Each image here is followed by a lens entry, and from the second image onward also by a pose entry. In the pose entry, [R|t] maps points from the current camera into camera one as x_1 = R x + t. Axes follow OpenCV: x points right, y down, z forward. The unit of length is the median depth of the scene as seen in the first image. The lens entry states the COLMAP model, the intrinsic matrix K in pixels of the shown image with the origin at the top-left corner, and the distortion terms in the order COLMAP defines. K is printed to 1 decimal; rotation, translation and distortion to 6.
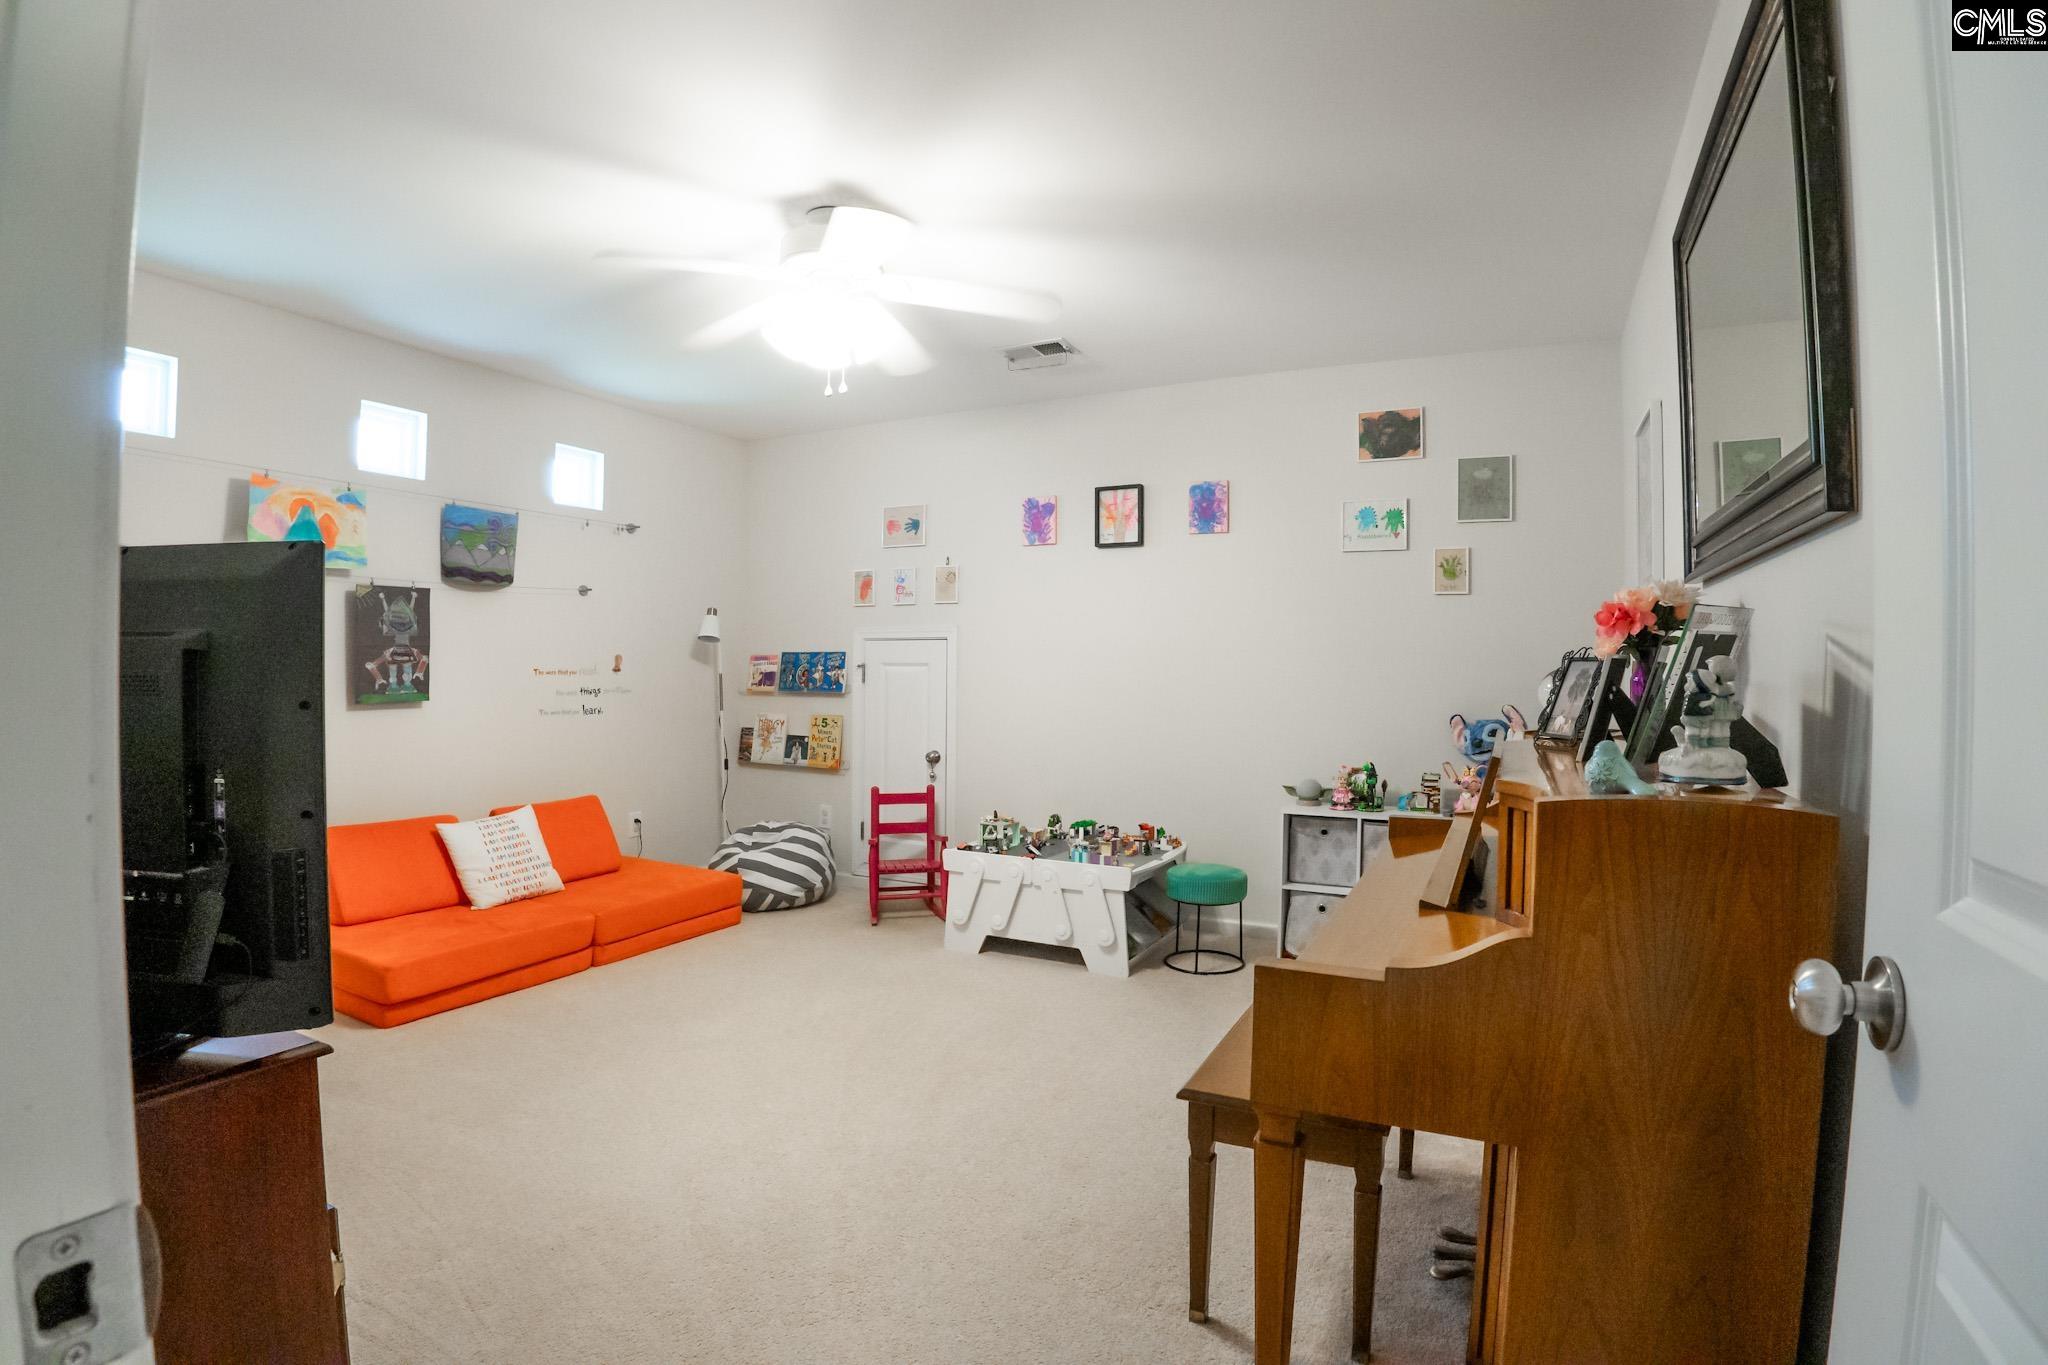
lens RADIAL K [[1025.9, 0, 1044.8], [0, 1025.9, 681.6], [0, 0, 1]] dist [-0.102323, 0.023076]
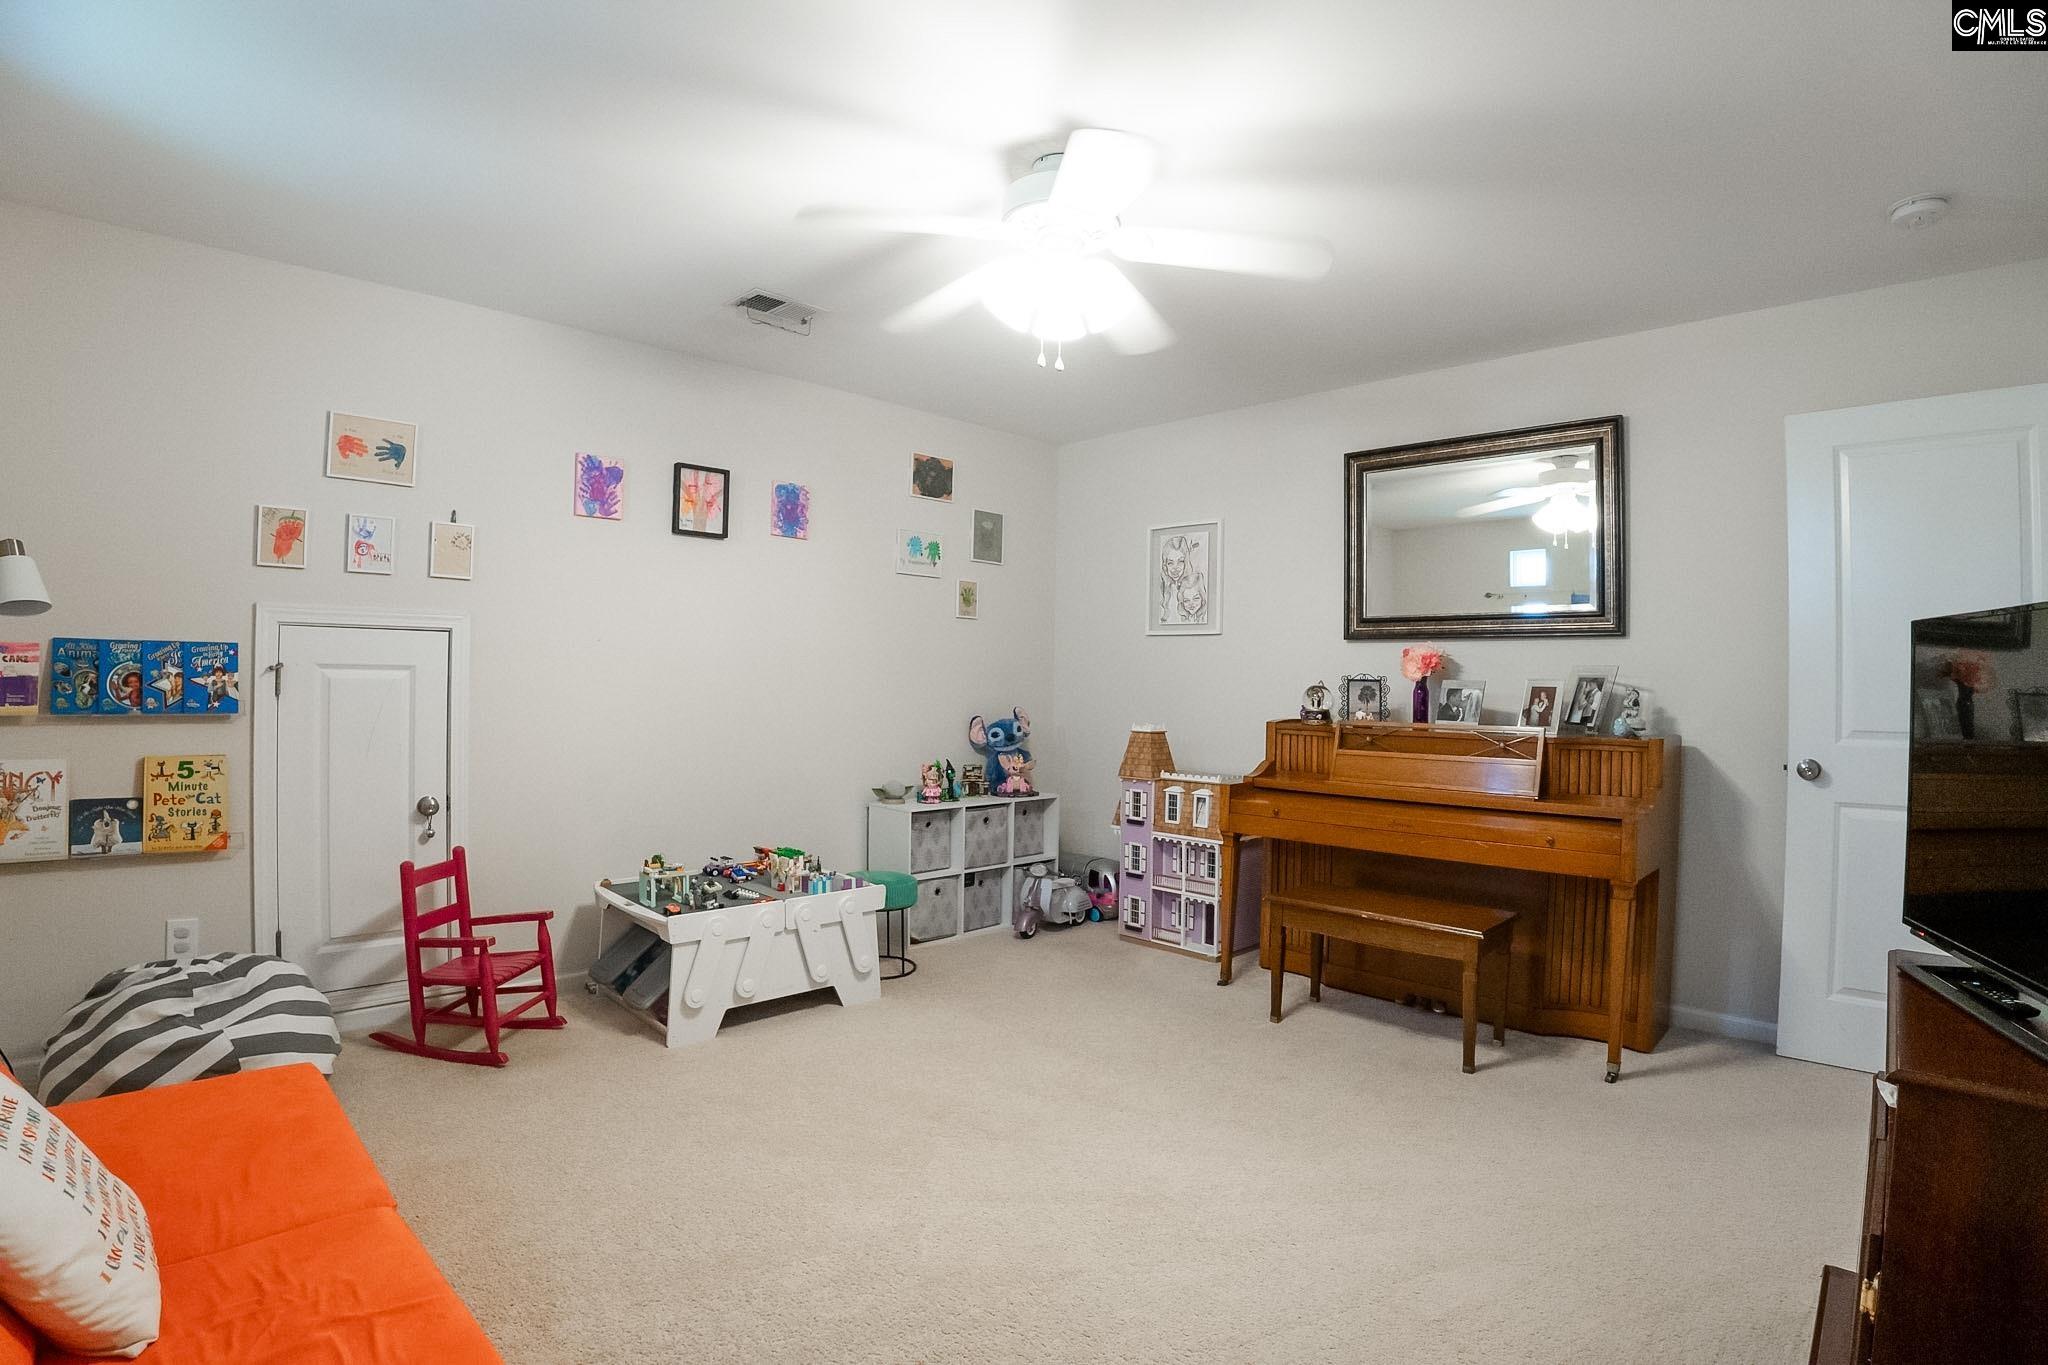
lens RADIAL K [[988.0, 0, 1019.0], [0, 988.0, 674.7], [0, 0, 1]] dist [-0.080631, 0.020446]
pose [[0.340403, 0.002240, 0.940277, -0.586548], [-0.004503, 0.999990, -0.000752, -0.013836], [-0.940269, -0.003979, 0.340409, 0.437871]]
